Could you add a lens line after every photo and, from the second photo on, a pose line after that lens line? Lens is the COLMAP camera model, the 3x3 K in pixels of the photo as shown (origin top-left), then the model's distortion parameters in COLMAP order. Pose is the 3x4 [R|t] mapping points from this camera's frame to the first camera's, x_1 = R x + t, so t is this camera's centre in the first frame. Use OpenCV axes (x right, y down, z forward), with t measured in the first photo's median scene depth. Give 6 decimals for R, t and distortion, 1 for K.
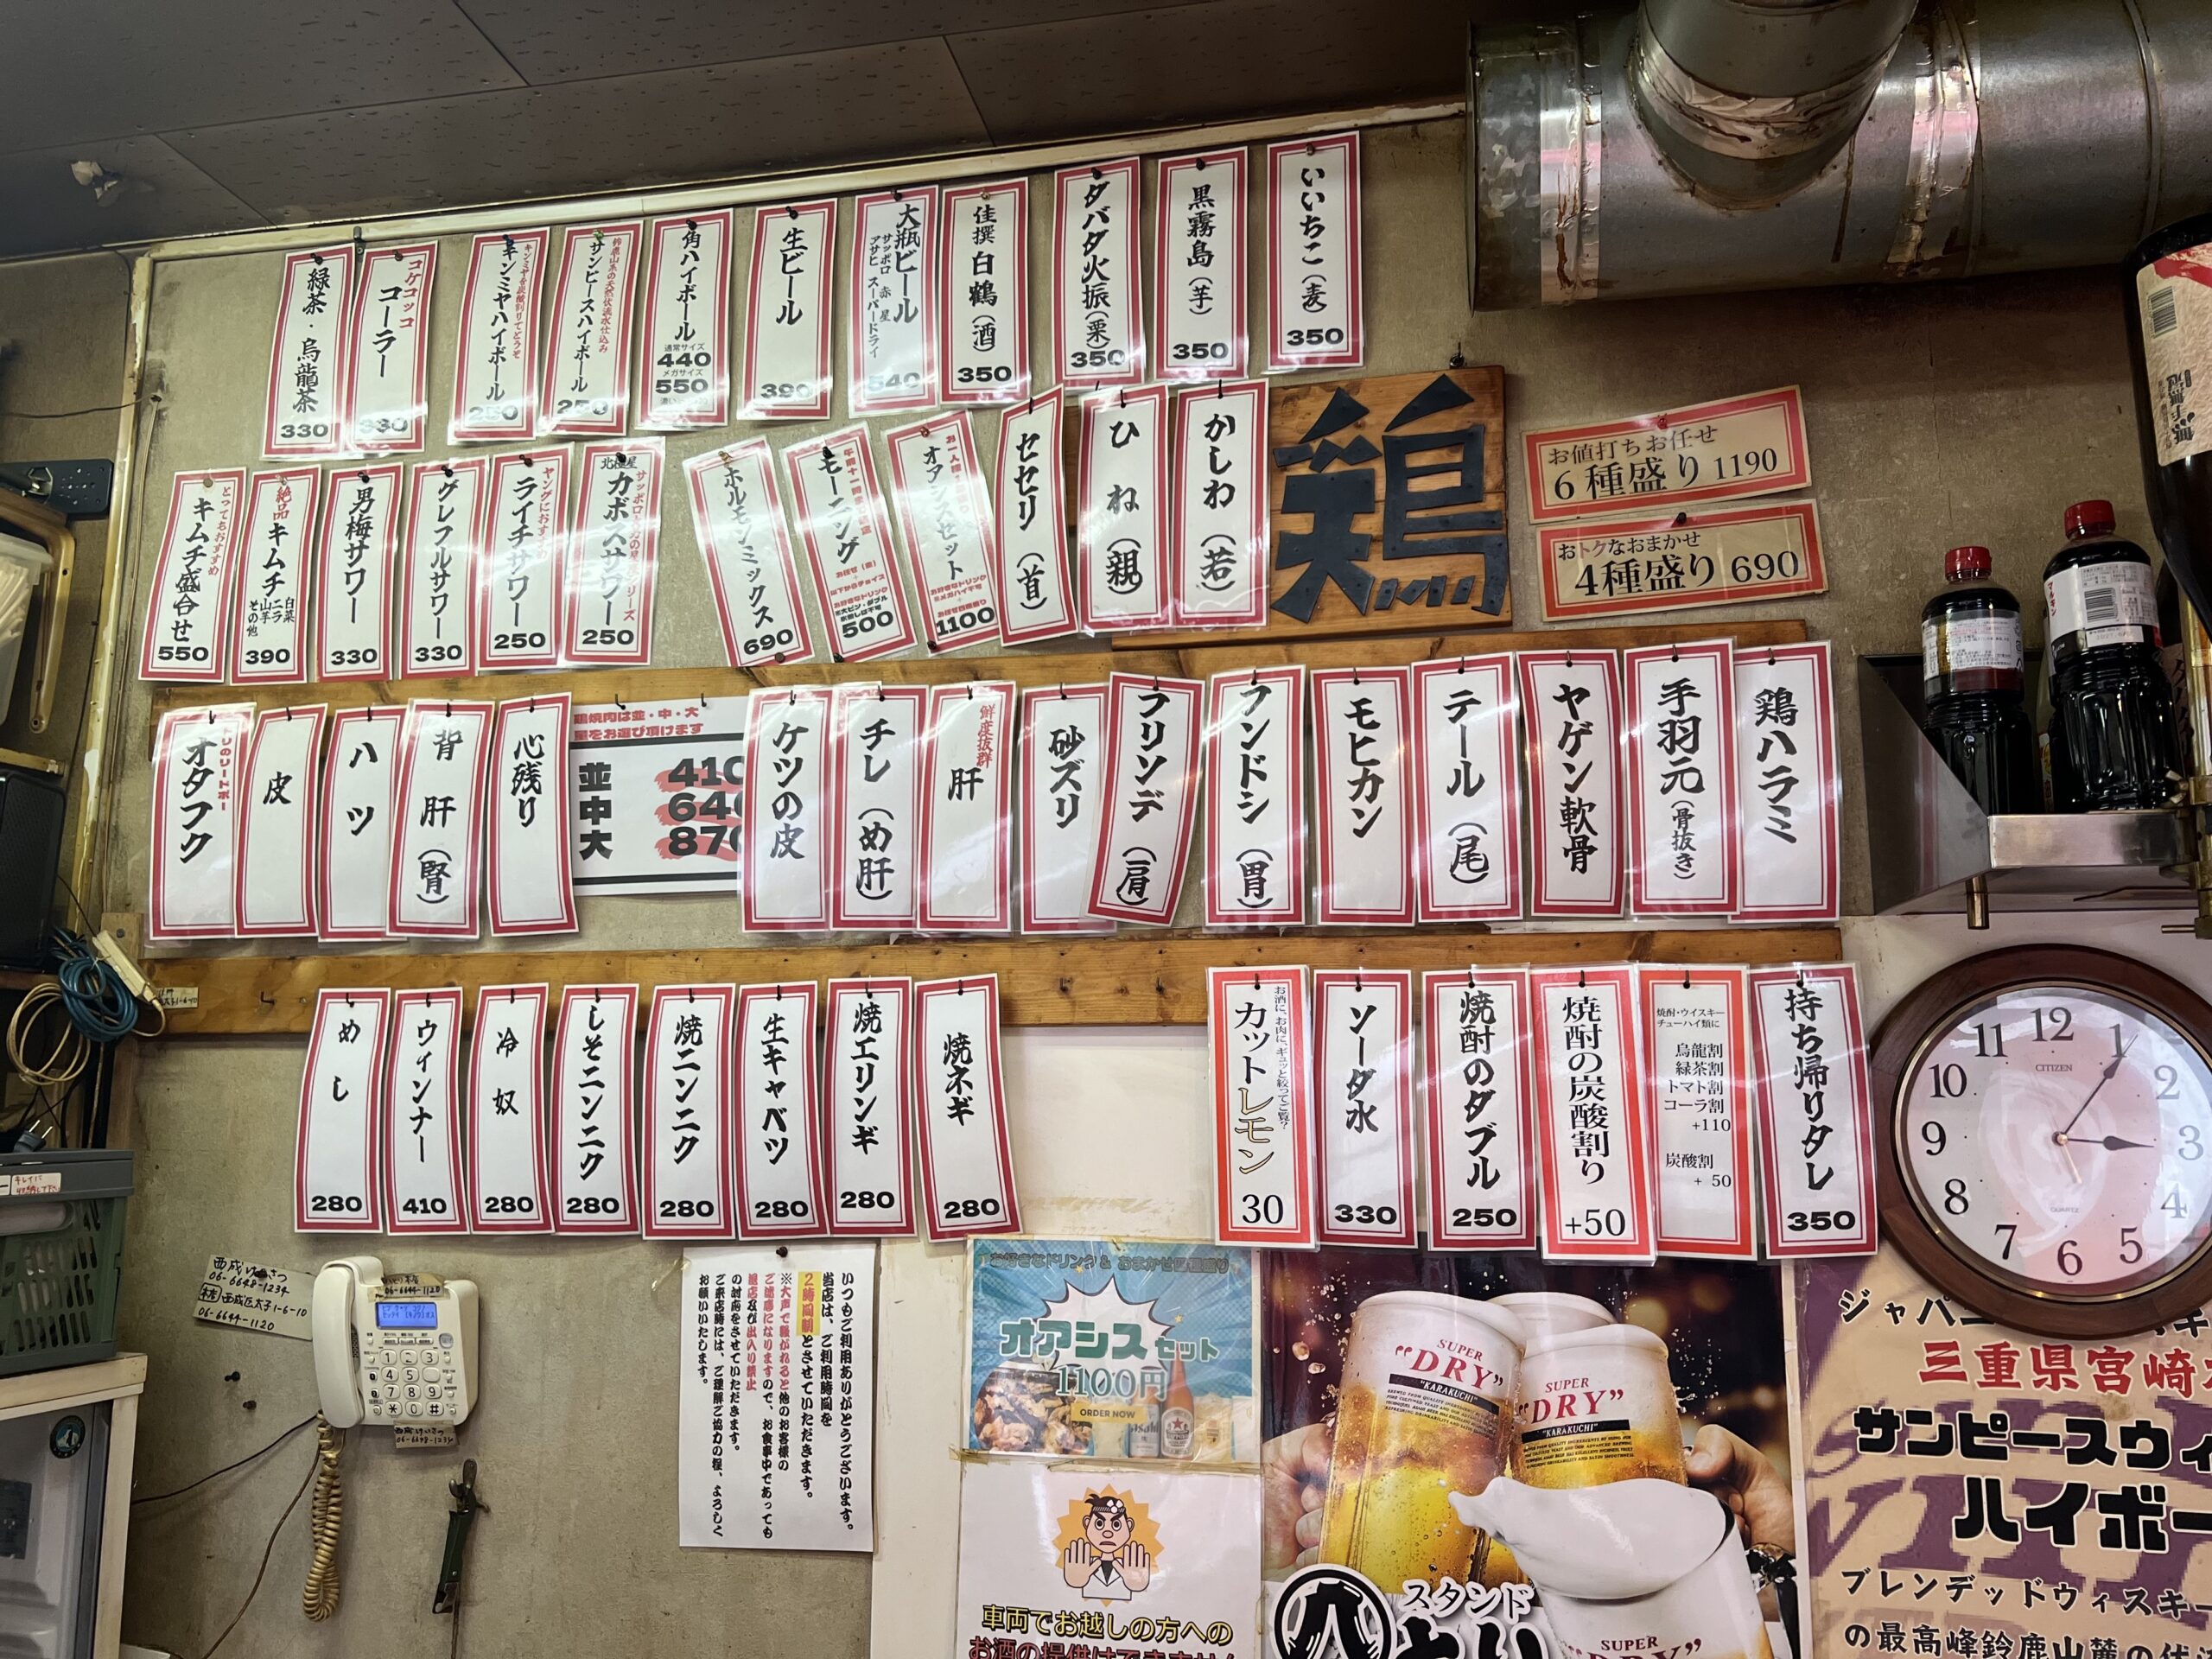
lens RADIAL K [[1667.5, 0, 1097.5], [0, 1667.5, 829.8], [0, 0, 1]] dist [0.042752, -0.035795]
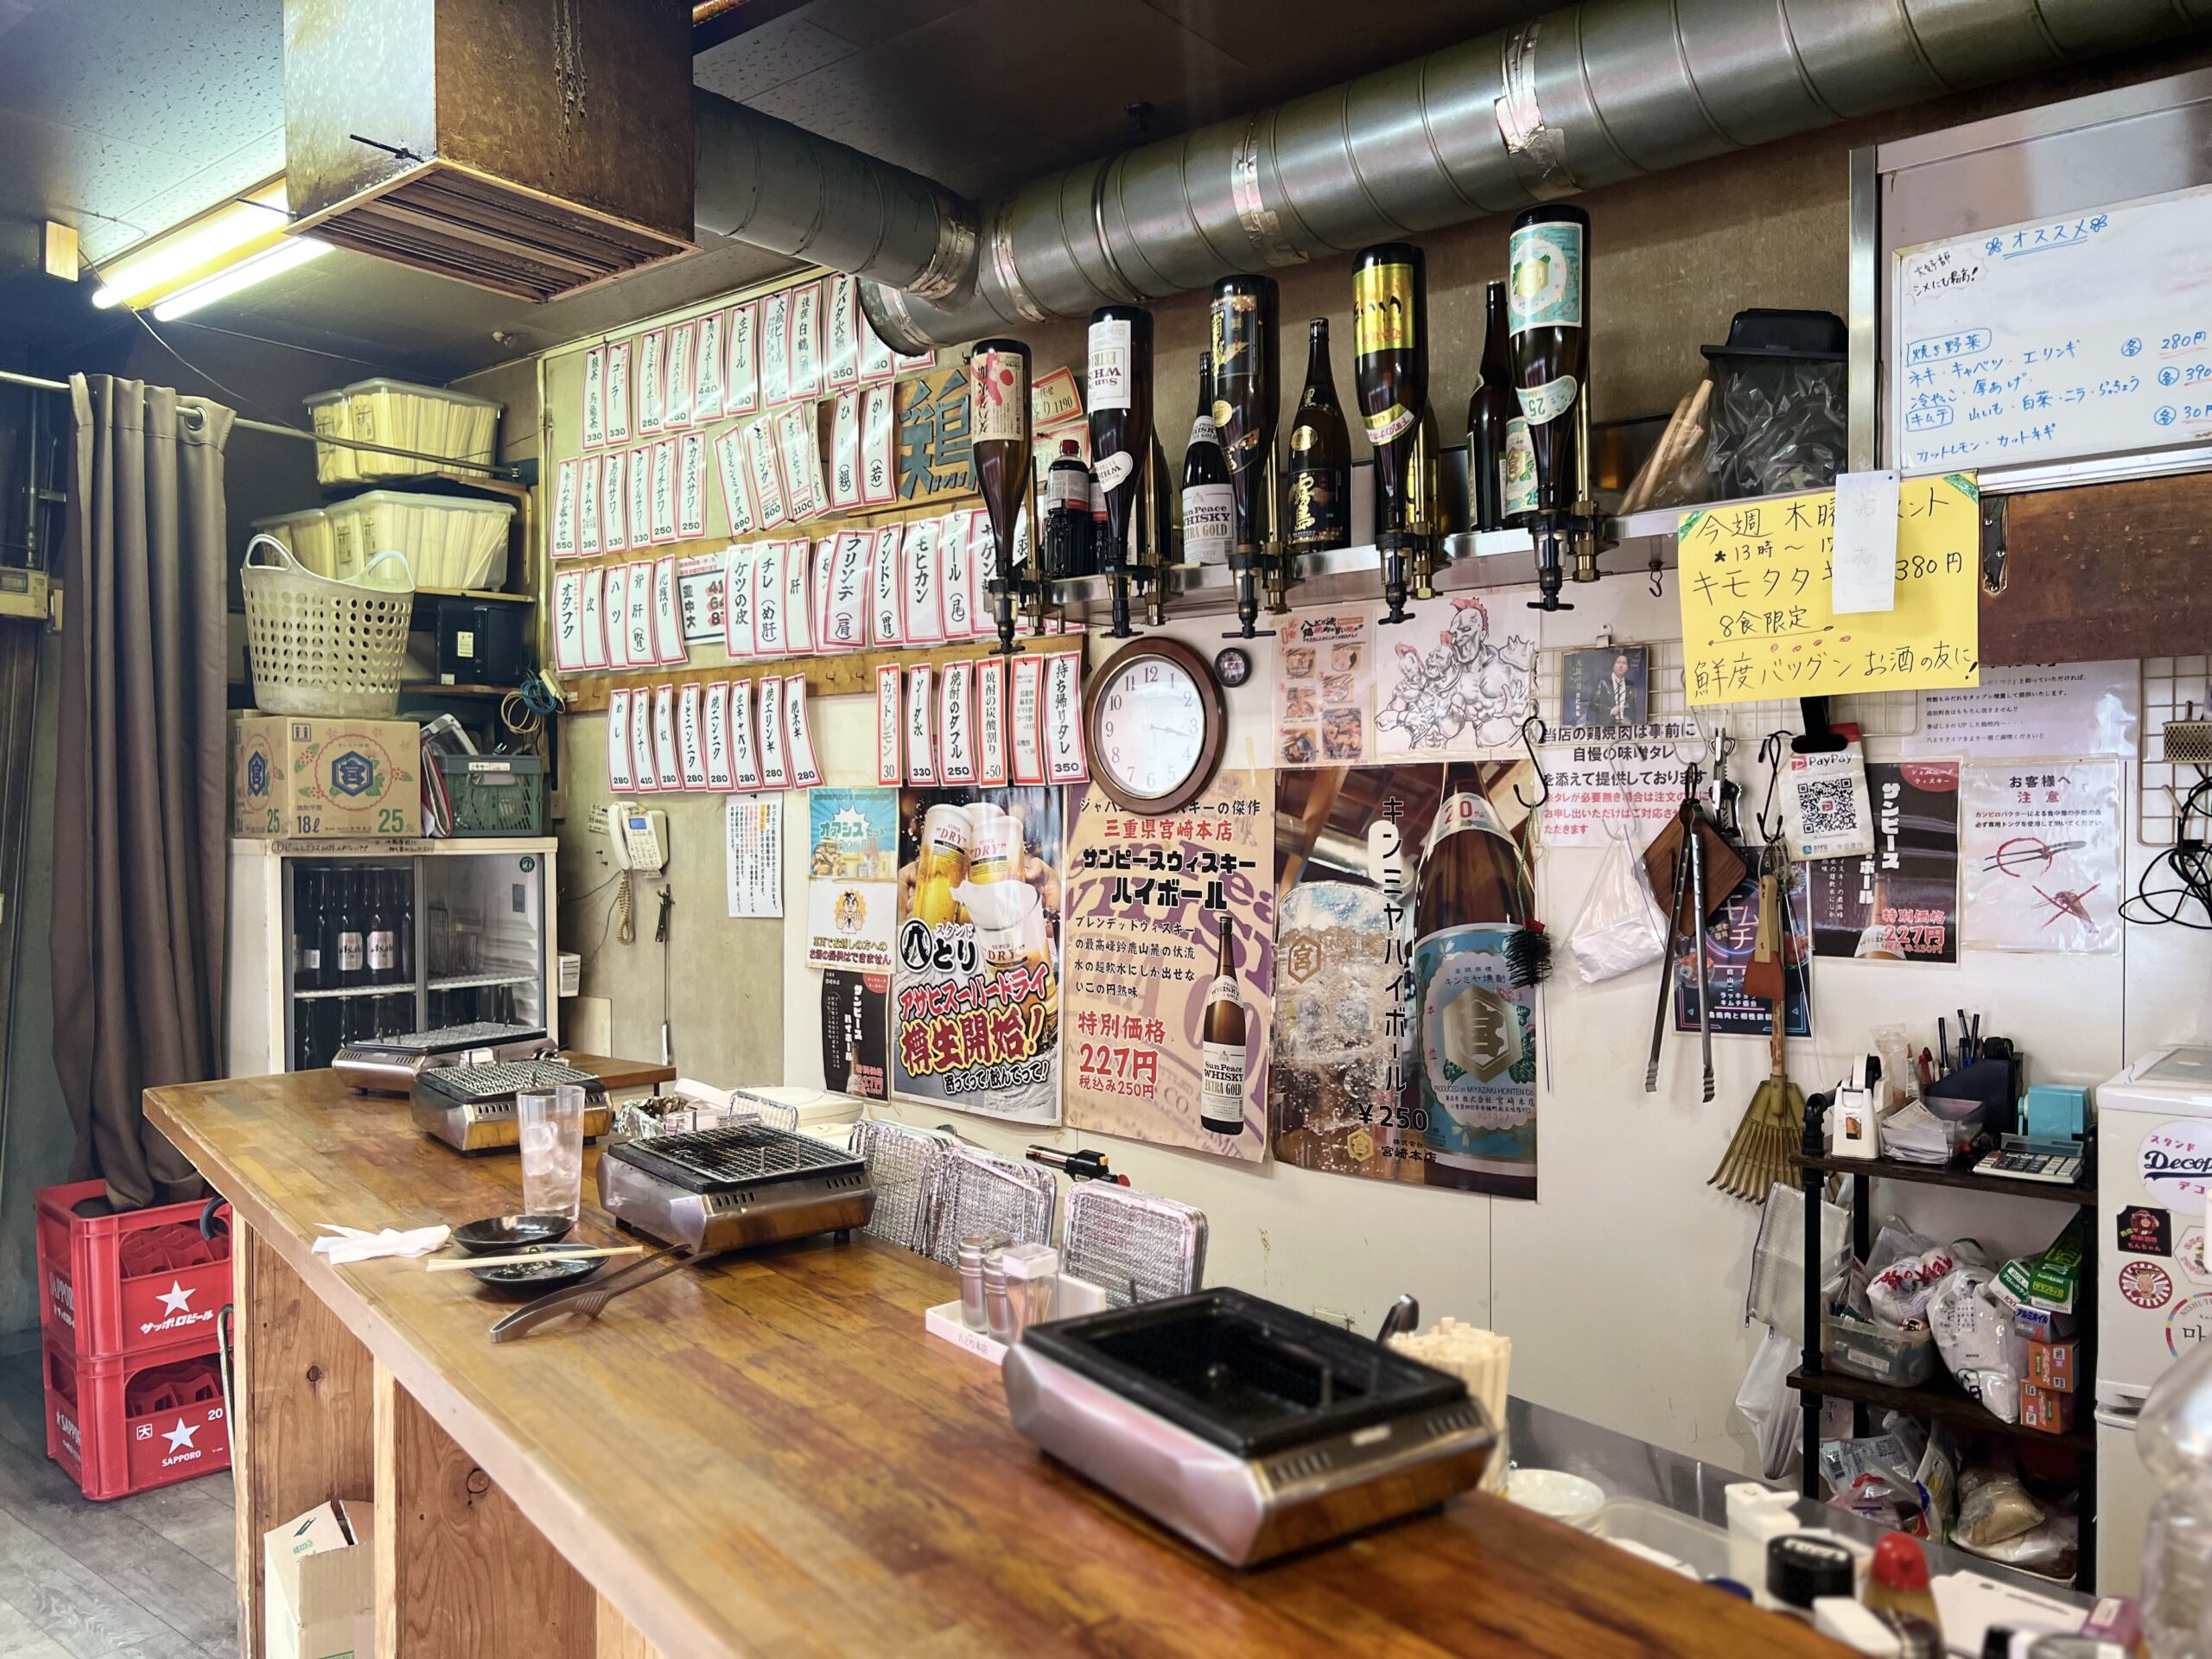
lens RADIAL K [[1667.5, 0, 1110.3], [0, 1667.5, 838.1], [0, 0, 1]] dist [0.042752, -0.035795]
pose [[0.885411, 0.002081, -0.464805, 1.370172], [0.080562, 0.984168, 0.157869, -0.016432], [0.457775, -0.177224, 0.871225, -0.826632]]
